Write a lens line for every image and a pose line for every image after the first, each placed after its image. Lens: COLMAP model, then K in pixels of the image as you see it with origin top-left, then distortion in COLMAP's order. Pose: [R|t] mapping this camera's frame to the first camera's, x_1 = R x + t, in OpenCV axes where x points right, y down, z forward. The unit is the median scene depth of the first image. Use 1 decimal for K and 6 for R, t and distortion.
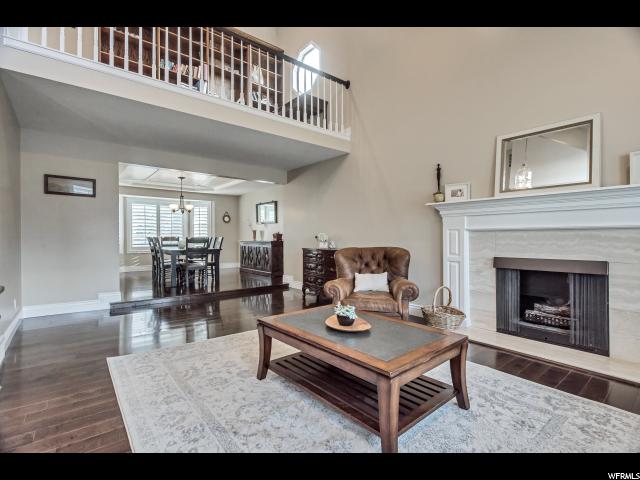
lens RADIAL K [[305.3, 0, 316.9], [0, 305.3, 239.5], [0, 0, 1]] dist [0.003110, 0.000485]
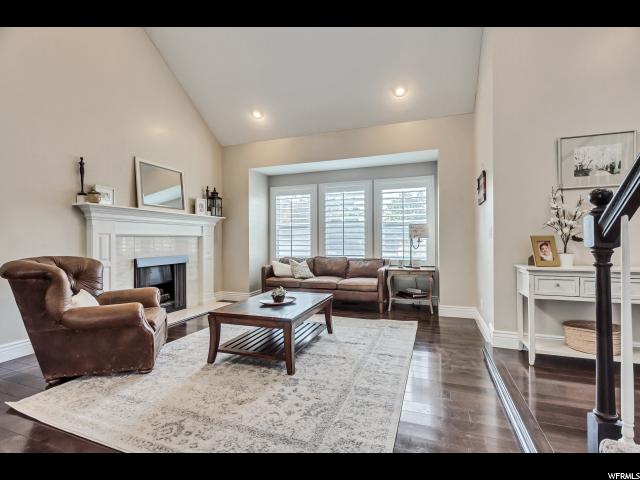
lens RADIAL K [[305.3, 0, 316.9], [0, 305.3, 239.5], [0, 0, 1]] dist [0.003110, 0.000485]
pose [[-0.502866, 0.004682, 0.864351, -0.482017], [0.010433, 0.999945, 0.000653, -0.005932], [-0.864301, 0.009346, -0.502888, 0.608684]]
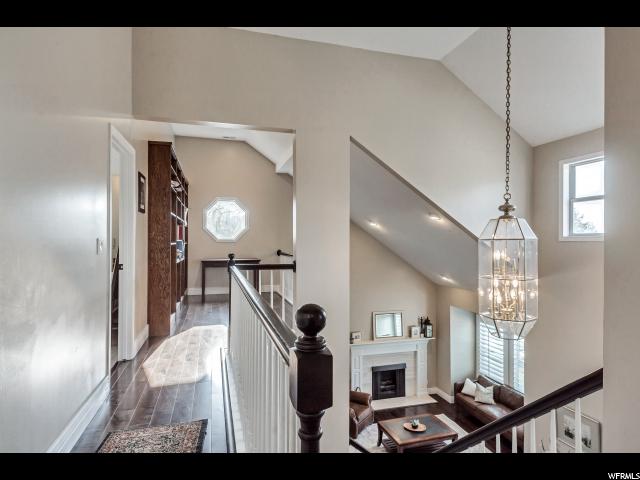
lens RADIAL K [[359.7, 0, 313.8], [0, 359.7, 240.7], [0, 0, 1]] dist [0.000228, 0.000162]
pose [[0.396846, 0.002195, 0.917883, -1.218165], [0.002032, 0.999993, -0.003270, -0.522647], [-0.917883, 0.003163, 0.396839, 0.219788]]
